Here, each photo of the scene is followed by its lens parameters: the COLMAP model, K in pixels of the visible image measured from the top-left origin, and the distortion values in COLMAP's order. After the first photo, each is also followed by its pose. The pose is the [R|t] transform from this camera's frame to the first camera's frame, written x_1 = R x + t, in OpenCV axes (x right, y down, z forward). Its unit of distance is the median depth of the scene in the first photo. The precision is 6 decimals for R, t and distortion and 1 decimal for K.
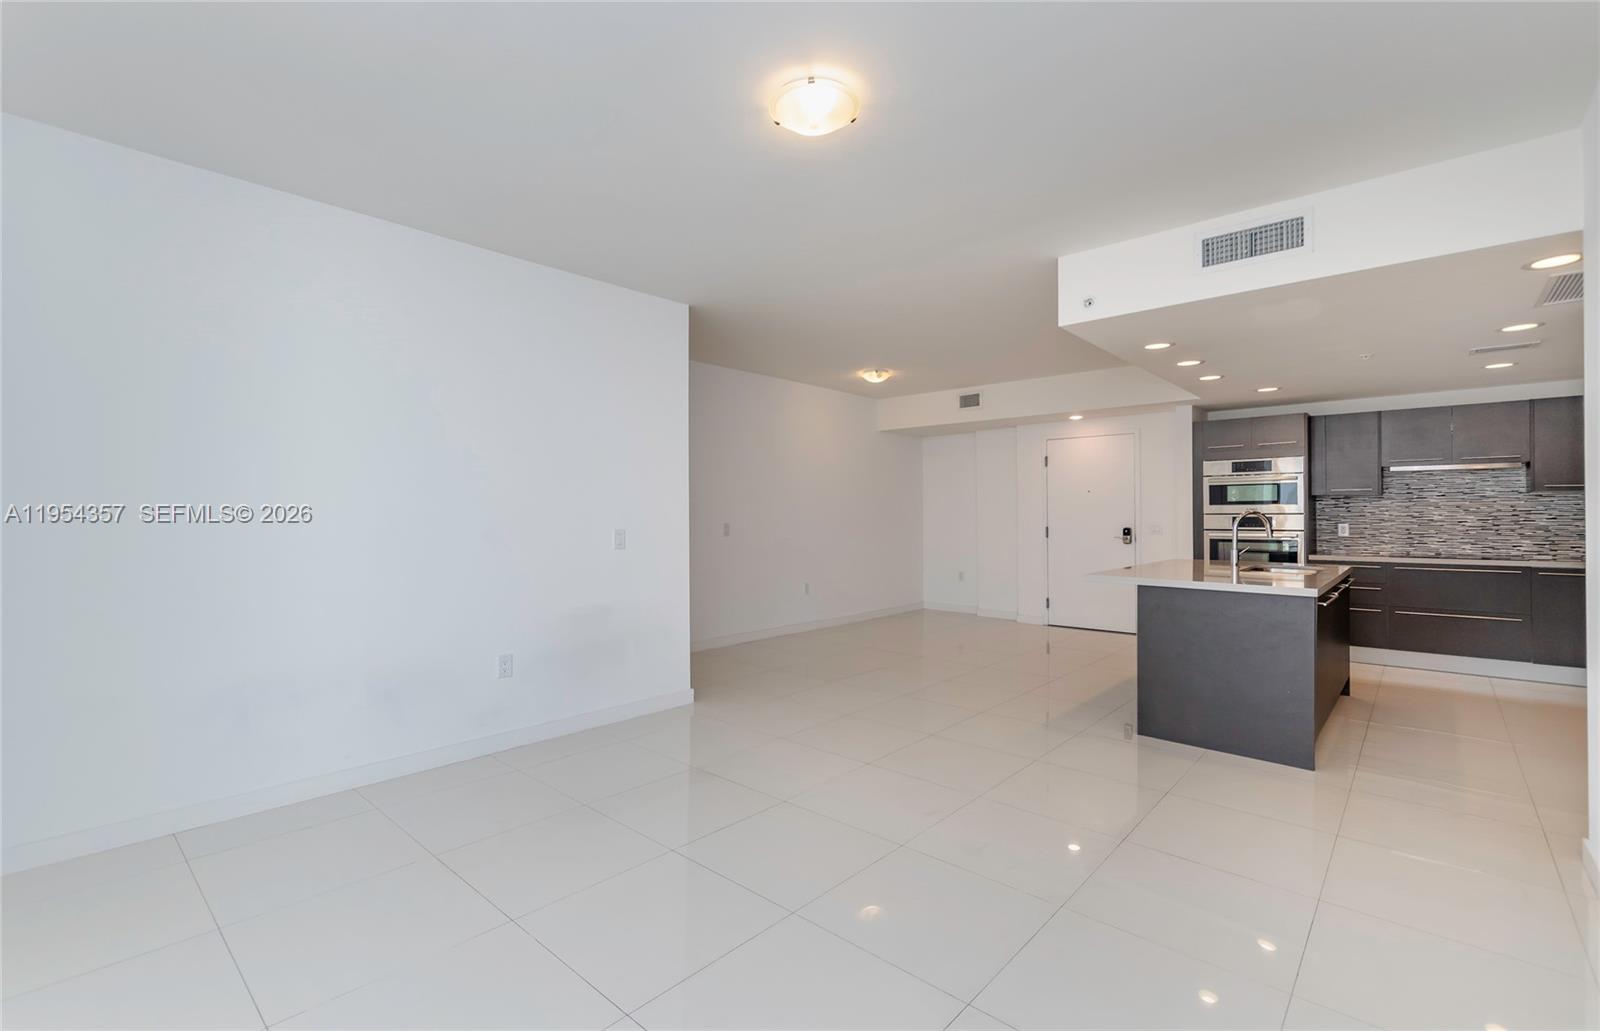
lens RADIAL K [[695.3, 0, 735.2], [0, 695.3, 510.3], [0, 0, 1]] dist [-0.012051, 0.000098]
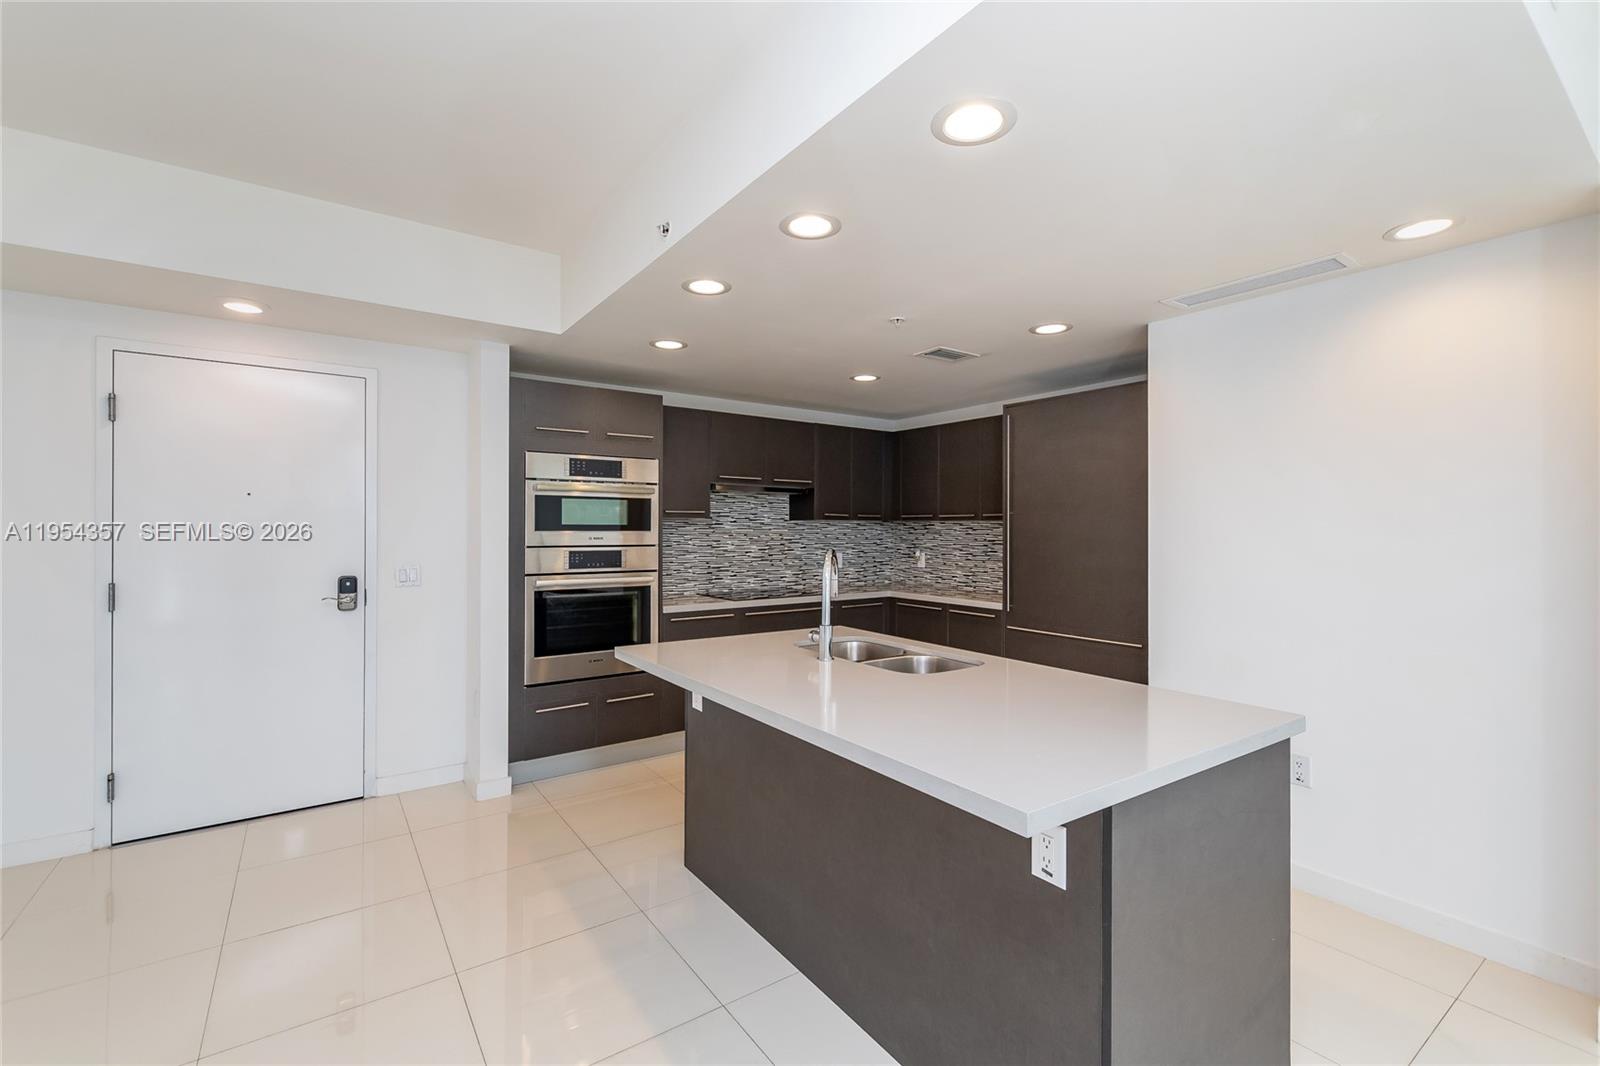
lens RADIAL K [[707.4, 0, 798.8], [0, 707.4, 533.6], [0, 0, 1]] dist [0.013785, 0.000252]
pose [[0.138581, 0.002227, 0.990349, 0.146289], [-0.004150, 0.999990, -0.001668, -0.005251], [-0.990342, -0.003879, 0.138589, 0.718647]]
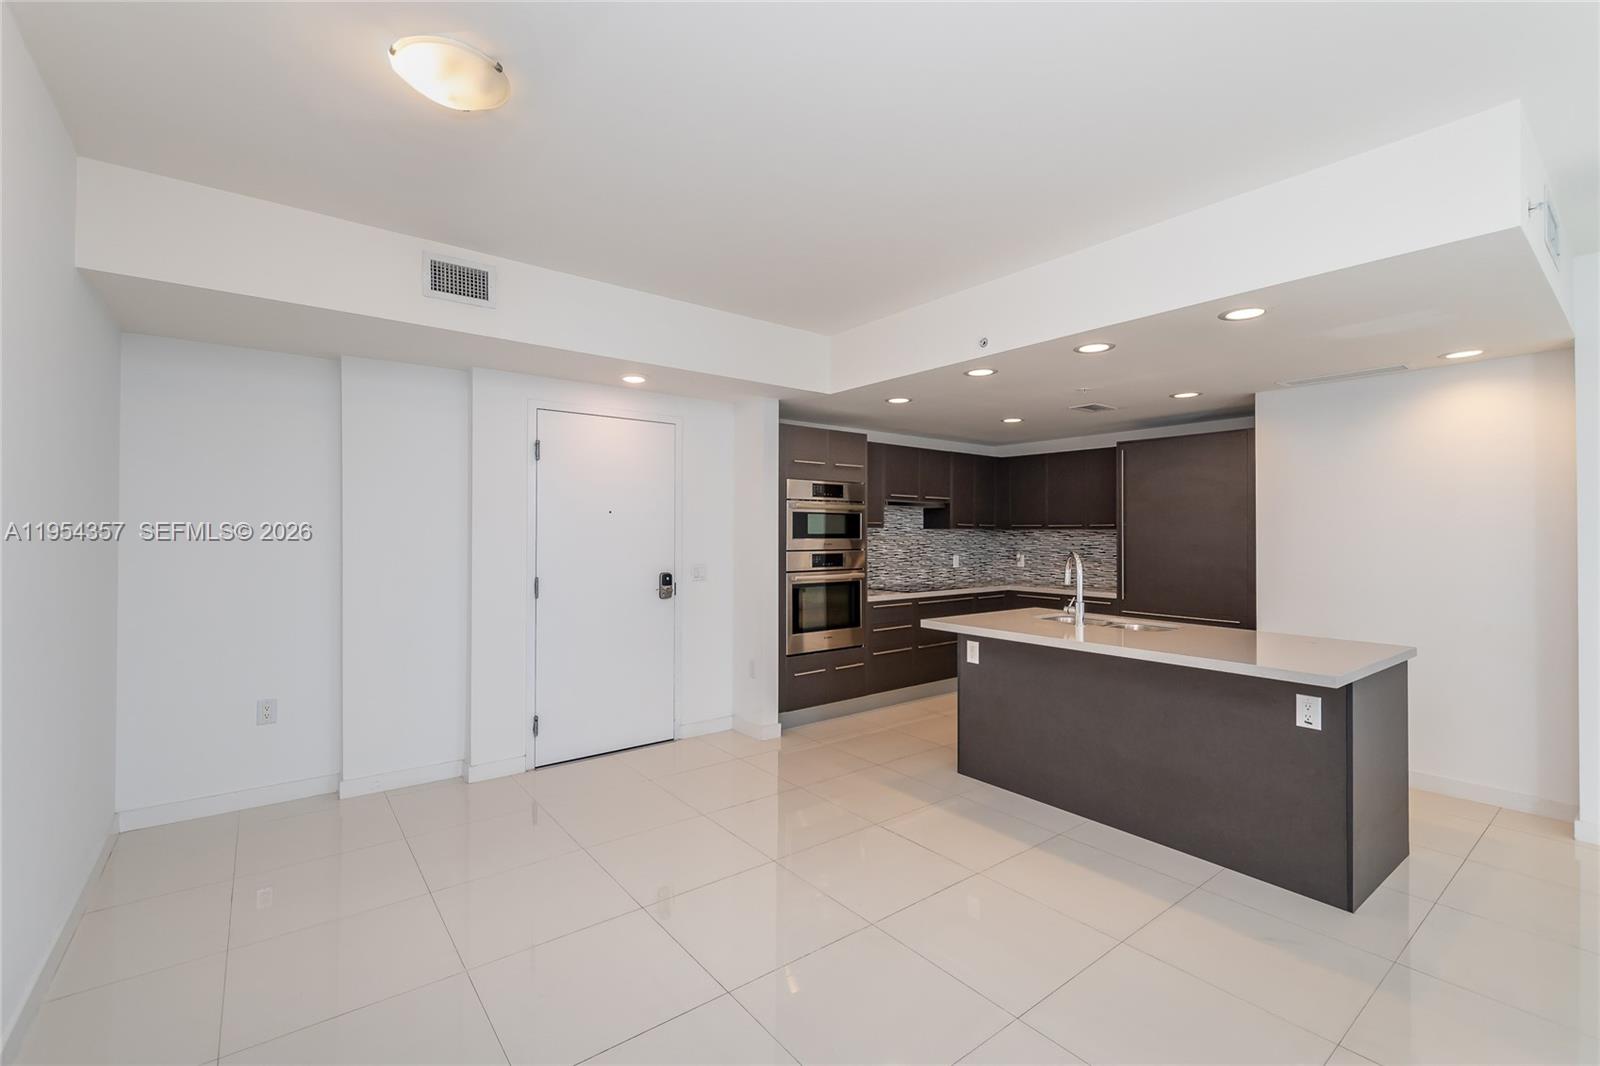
lens RADIAL K [[707.4, 0, 794.0], [0, 707.4, 531.3], [0, 0, 1]] dist [0.013785, 0.000252]
pose [[0.083556, 0.011580, 0.996436, -0.077411], [-0.002847, 0.999931, -0.011382, -0.006643], [-0.996499, -0.001886, 0.083583, 0.949816]]
